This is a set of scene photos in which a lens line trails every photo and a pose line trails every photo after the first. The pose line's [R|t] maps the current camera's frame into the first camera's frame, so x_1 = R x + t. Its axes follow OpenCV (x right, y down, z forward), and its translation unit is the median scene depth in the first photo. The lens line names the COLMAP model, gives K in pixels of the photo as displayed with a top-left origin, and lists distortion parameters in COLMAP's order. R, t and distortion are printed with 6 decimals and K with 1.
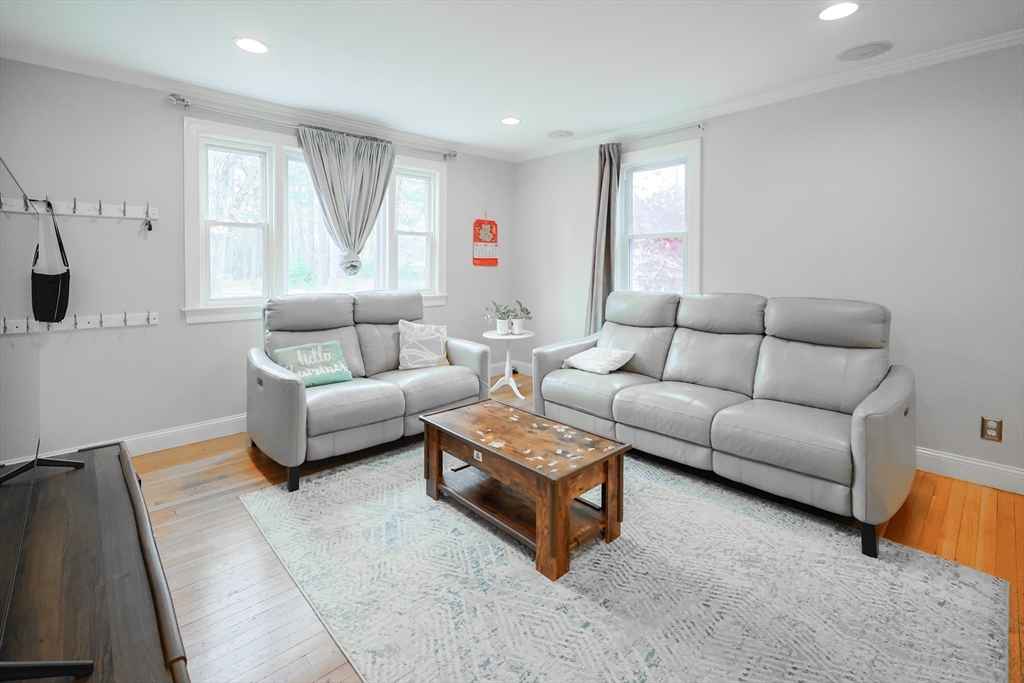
lens RADIAL K [[448.6, 0, 525.5], [0, 448.6, 272.2], [0, 0, 1]] dist [-0.001300, -0.001500]
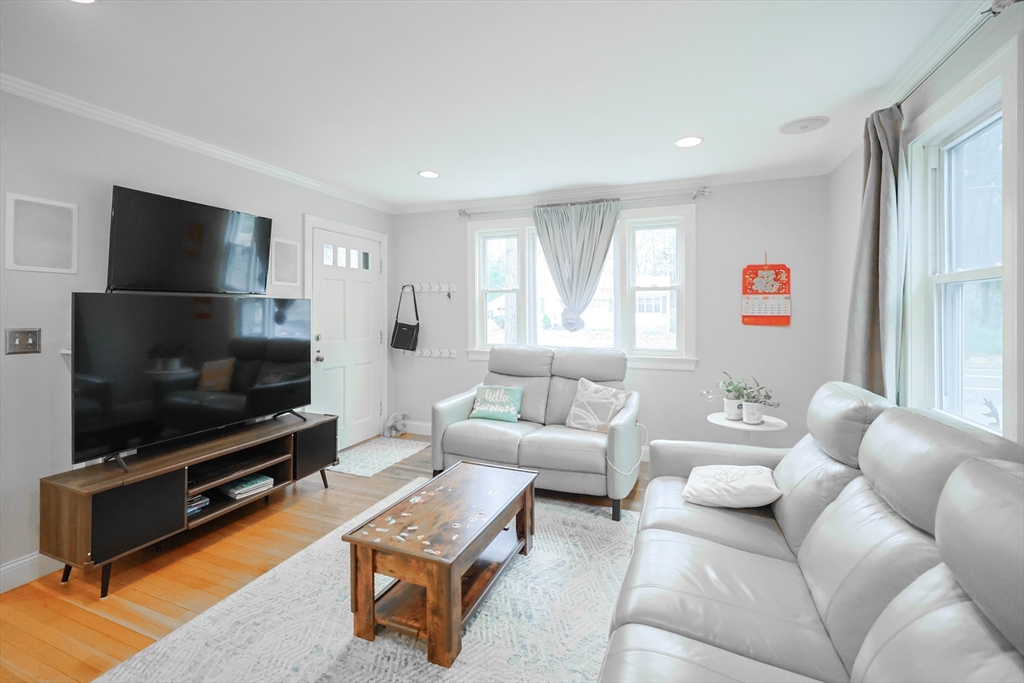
lens RADIAL K [[448.6, 0, 517.1], [0, 448.6, 312.9], [0, 0, 1]] dist [-0.001300, -0.001500]
pose [[0.425184, 0.007636, -0.905075, 0.559994], [-0.019939, 0.999801, -0.000932, -0.036150], [0.904887, 0.018443, 0.425251, 0.421454]]
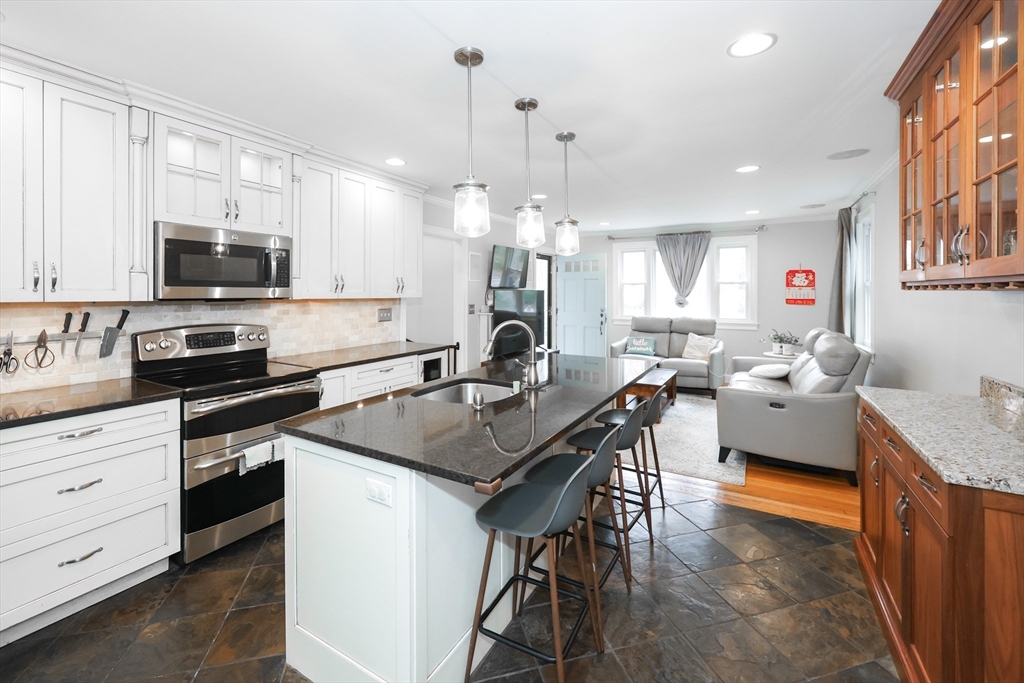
lens RADIAL K [[448.6, 0, 498.3], [0, 448.6, 294.1], [0, 0, 1]] dist [-0.001300, -0.001500]
pose [[0.276973, 0.007634, -0.960847, 1.257588], [-0.021347, 0.999771, 0.001790, -0.039216], [0.960641, 0.020016, 0.277072, -0.281257]]
